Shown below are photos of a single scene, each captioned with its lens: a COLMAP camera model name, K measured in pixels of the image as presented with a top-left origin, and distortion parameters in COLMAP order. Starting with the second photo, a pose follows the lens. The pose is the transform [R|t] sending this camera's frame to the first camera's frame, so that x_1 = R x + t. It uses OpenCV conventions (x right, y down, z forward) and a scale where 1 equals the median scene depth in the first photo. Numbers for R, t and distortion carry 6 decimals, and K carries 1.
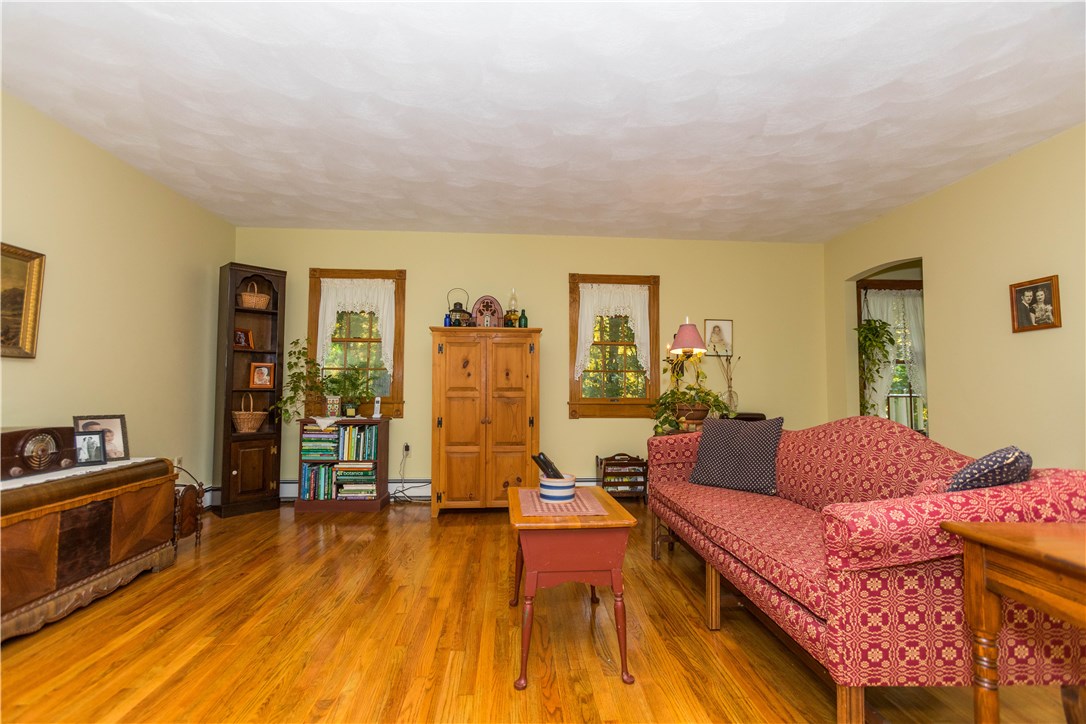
lens RADIAL K [[489.5, 0, 543.0], [0, 489.5, 362.0], [0, 0, 1]] dist [-0.029874, 0.021837]
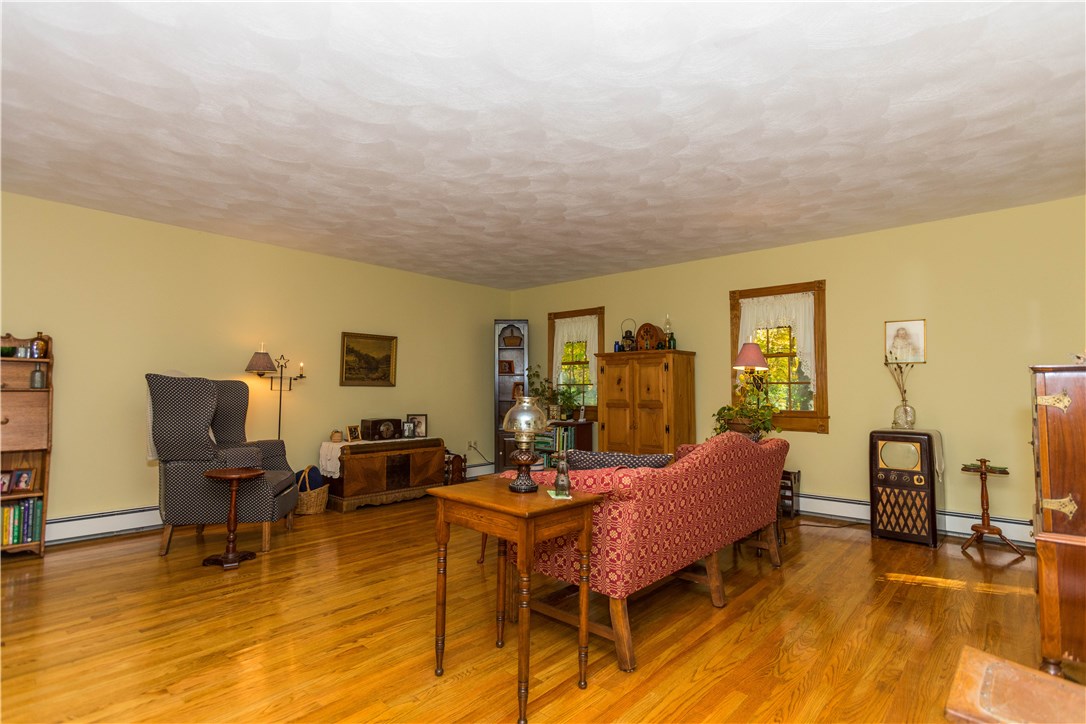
lens RADIAL K [[546.1, 0, 543.0], [0, 546.1, 362.0], [0, 0, 1]] dist [-0.001970, 0.000246]
pose [[0.699867, -0.041155, -0.713087, 0.721180], [0.042160, 0.998978, -0.016277, -0.031435], [0.713028, -0.018672, 0.700887, -0.135764]]
